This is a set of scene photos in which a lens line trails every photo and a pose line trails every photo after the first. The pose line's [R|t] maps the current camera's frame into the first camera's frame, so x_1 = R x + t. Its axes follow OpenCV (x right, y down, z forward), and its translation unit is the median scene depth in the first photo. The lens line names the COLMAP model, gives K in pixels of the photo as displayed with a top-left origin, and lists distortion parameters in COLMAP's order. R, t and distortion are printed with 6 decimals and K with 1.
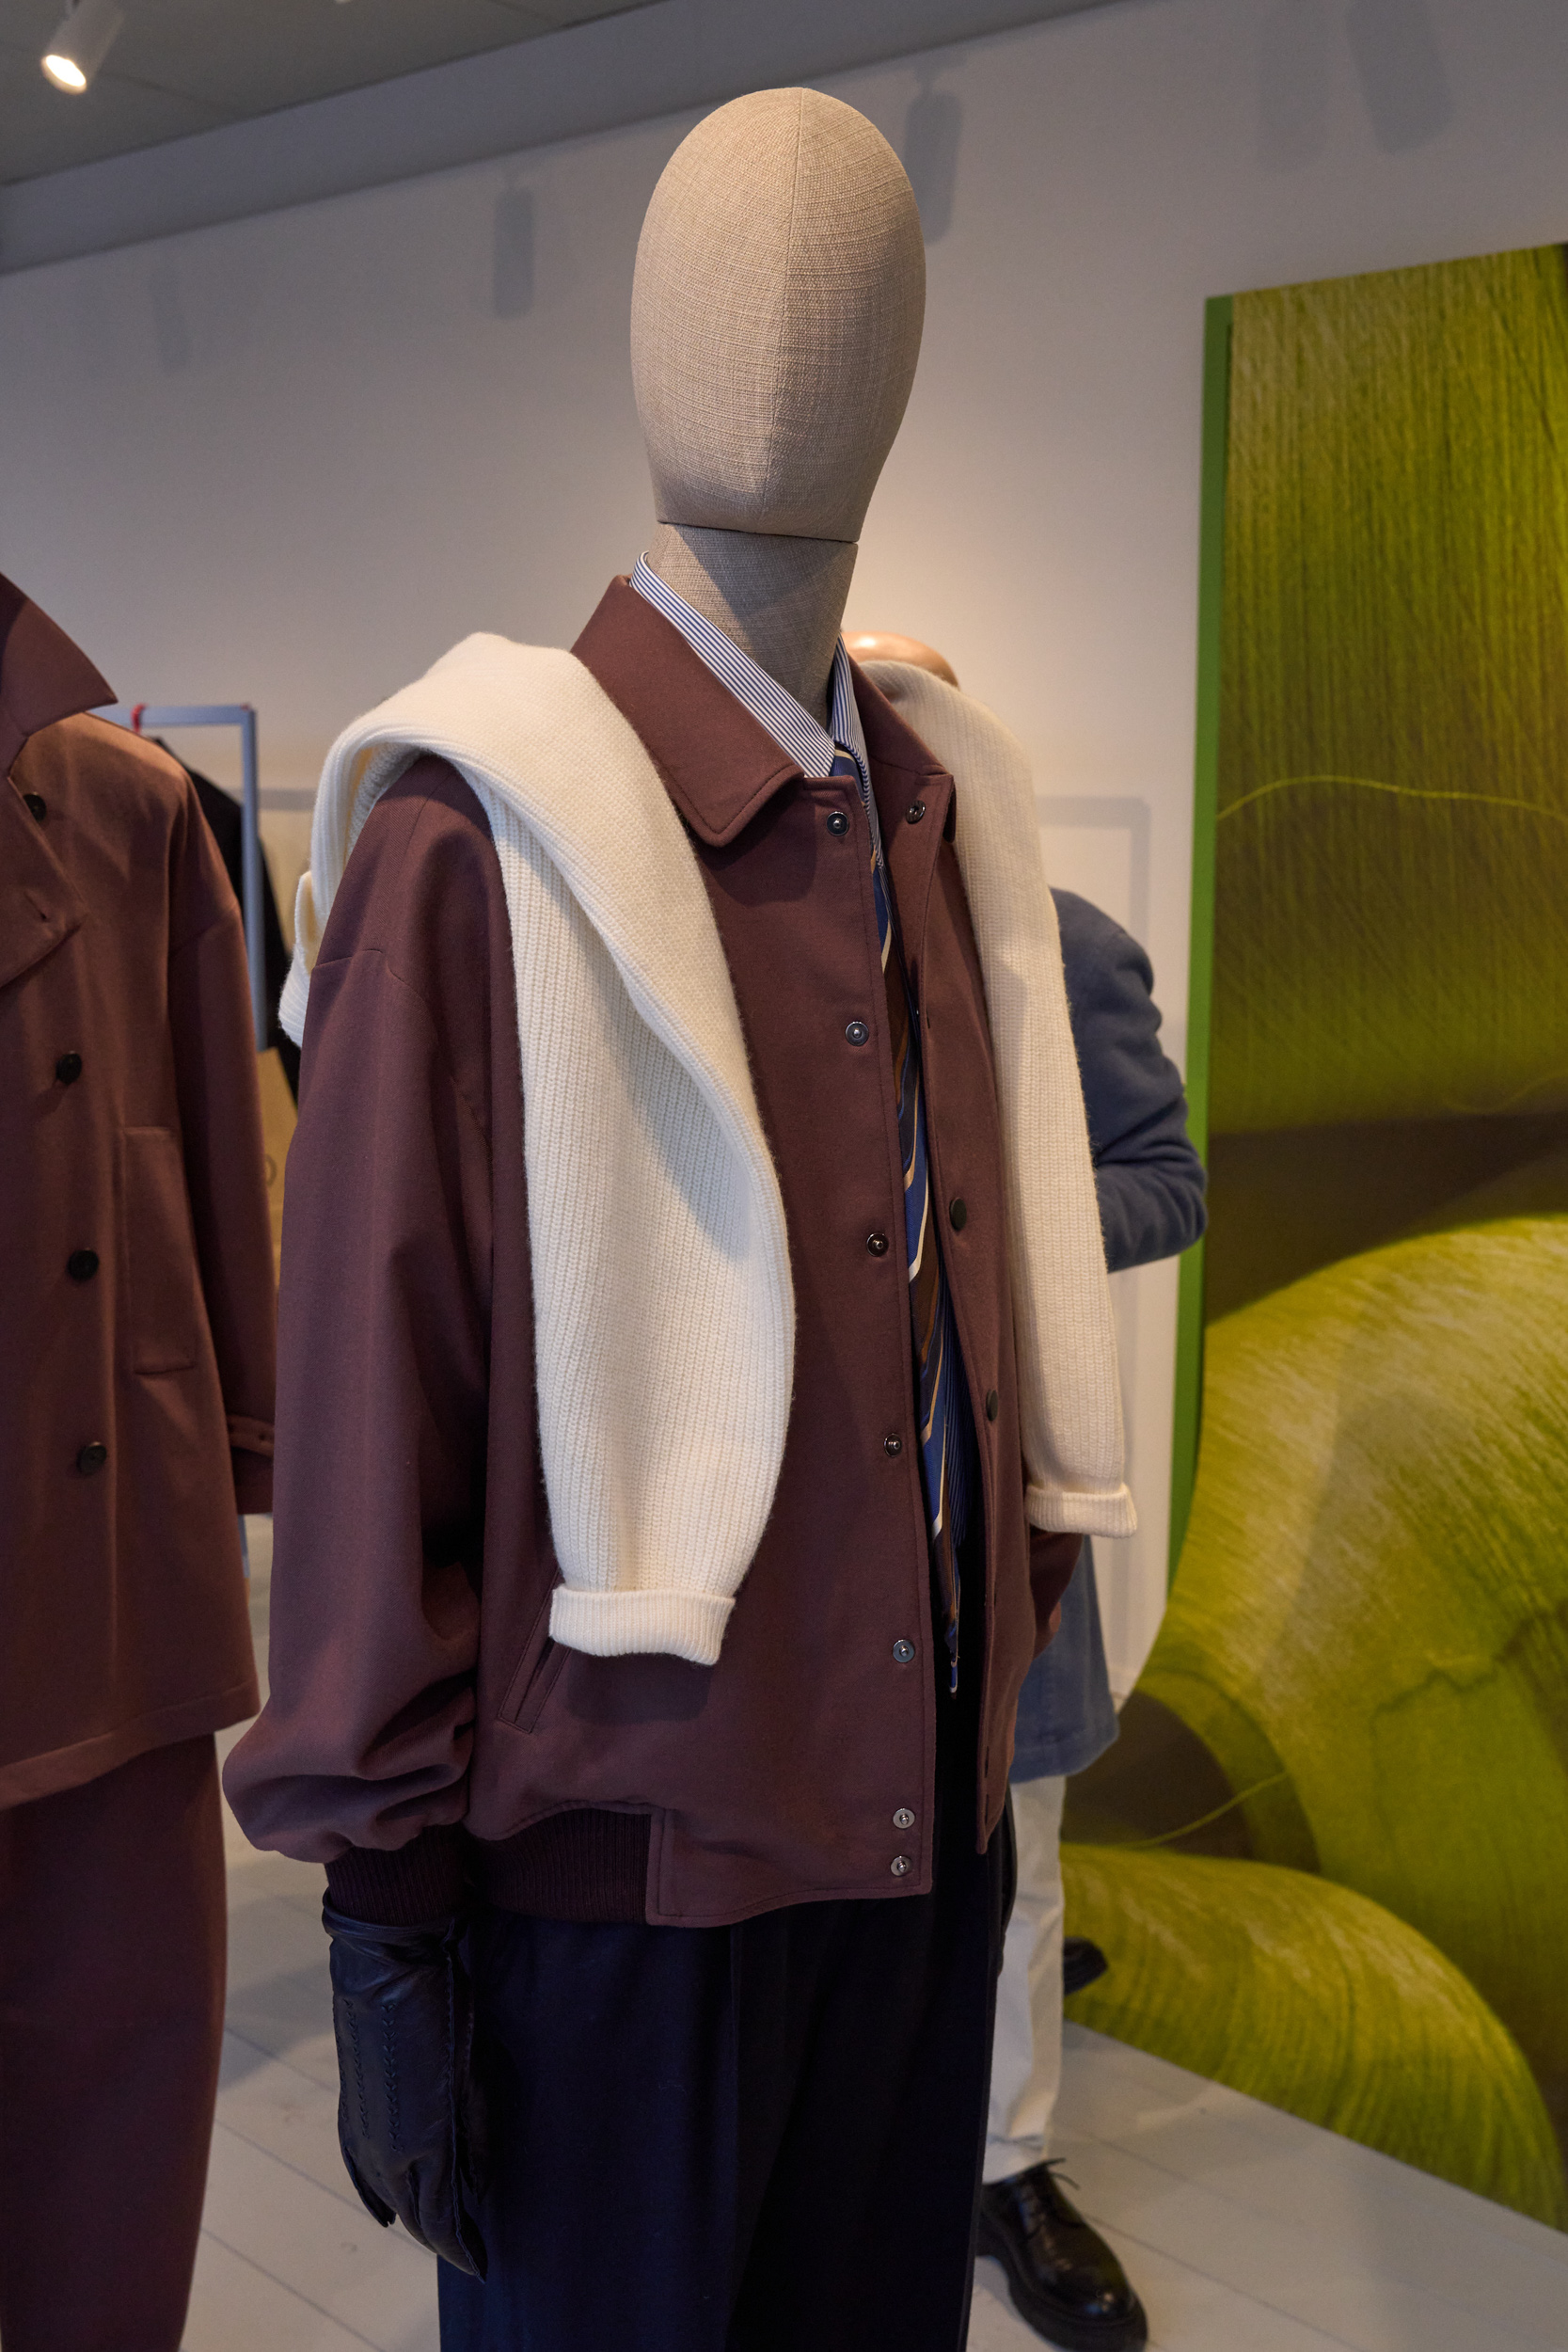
lens RADIAL K [[2393.8, 0, 784.0], [0, 2393.8, 1176.0], [0, 0, 1]] dist [0.024790, 0.001202]
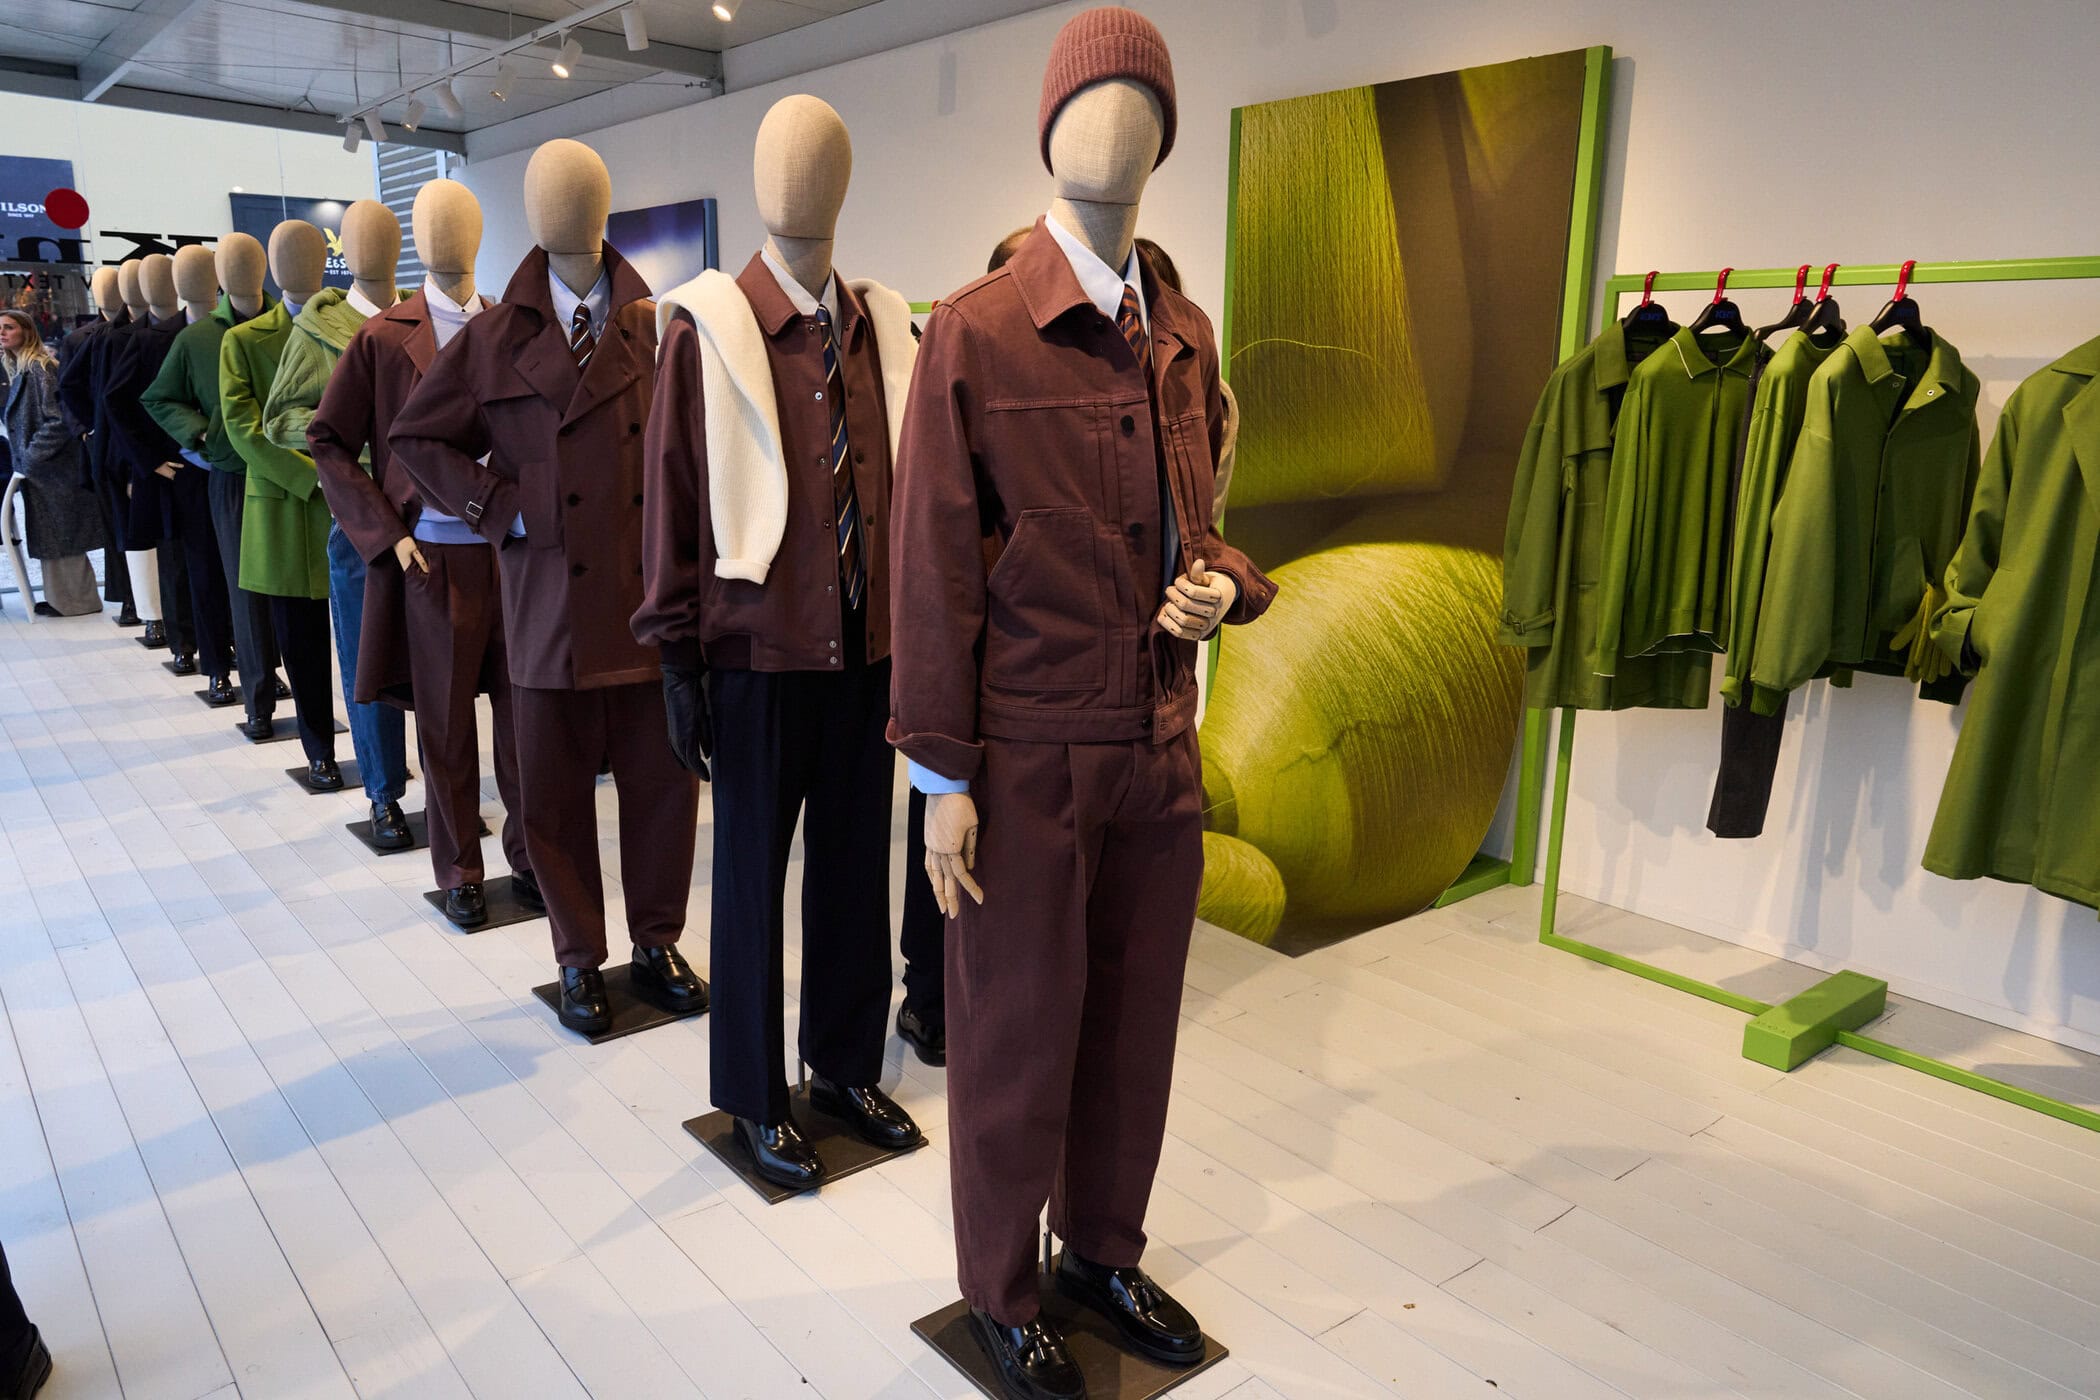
lens RADIAL K [[1411.3, 0, 1050.0], [0, 1411.3, 700.0], [0, 0, 1]] dist [0.024007, -0.002094]
pose [[0.990144, 0.040460, -0.134080, 0.213745], [-0.030726, 0.996793, 0.073887, 0.069258], [0.136639, -0.069039, 0.988212, -0.302003]]
